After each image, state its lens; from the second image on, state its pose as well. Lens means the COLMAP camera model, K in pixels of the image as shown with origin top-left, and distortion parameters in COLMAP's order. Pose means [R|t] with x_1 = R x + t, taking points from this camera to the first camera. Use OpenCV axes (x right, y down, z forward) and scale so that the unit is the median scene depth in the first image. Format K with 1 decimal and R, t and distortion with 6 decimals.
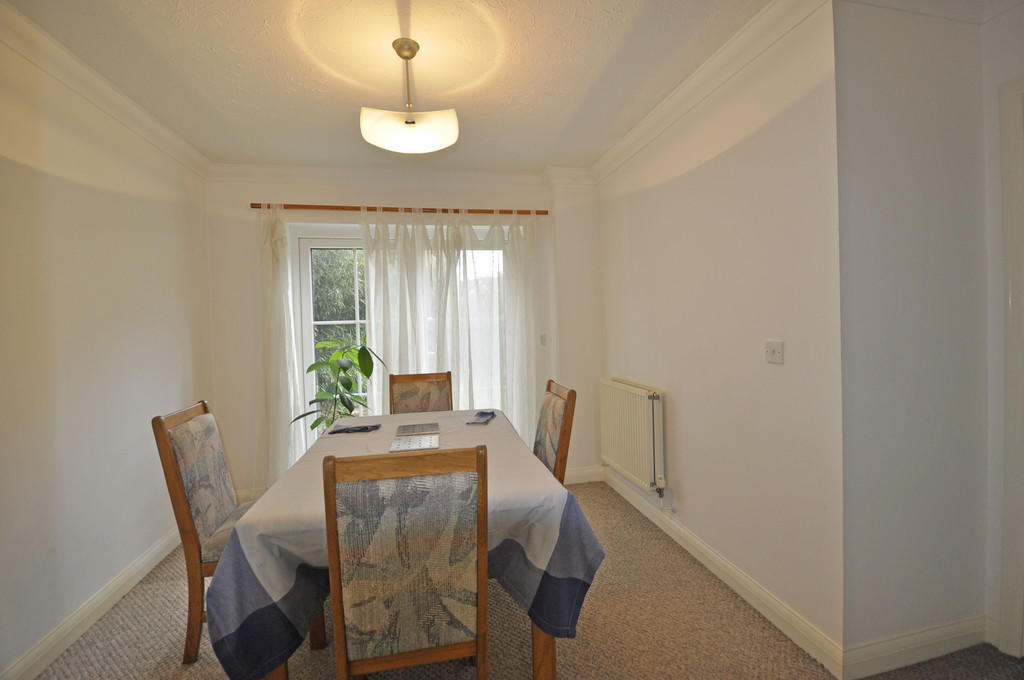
lens RADIAL K [[448.1, 0, 509.0], [0, 448.1, 337.7], [0, 0, 1]] dist [0.000960, -0.000197]
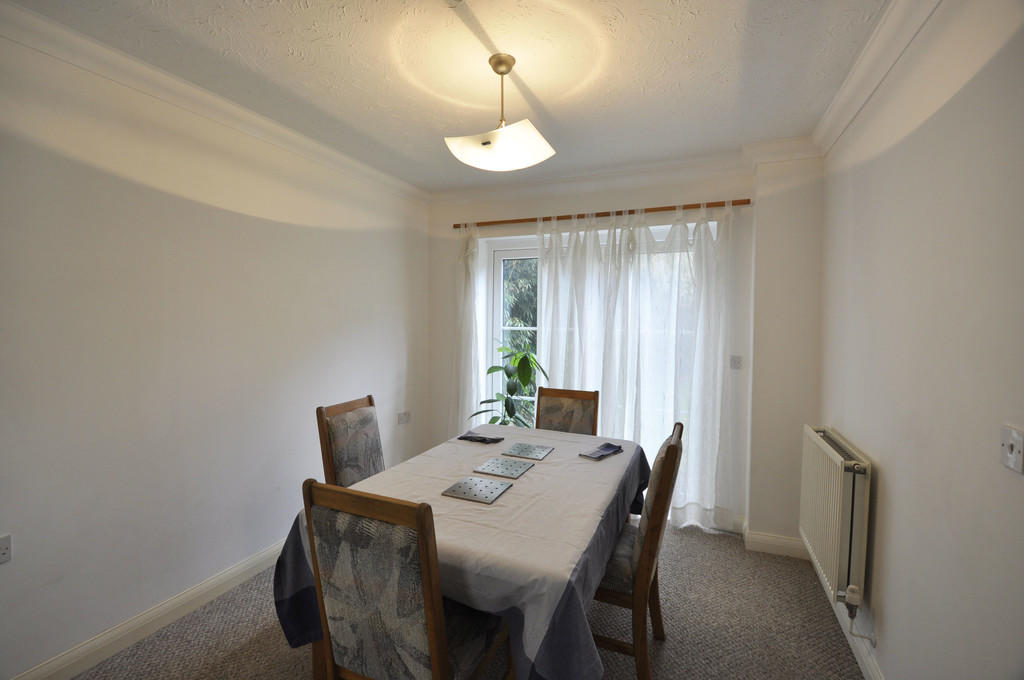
lens RADIAL K [[448.1, 0, 509.0], [0, 448.1, 337.7], [0, 0, 1]] dist [0.000960, -0.000197]
pose [[0.822847, 0.057792, -0.565317, 0.226948], [-0.047119, 0.998328, 0.033474, -0.054677], [0.566306, -0.000907, 0.824194, 0.131776]]
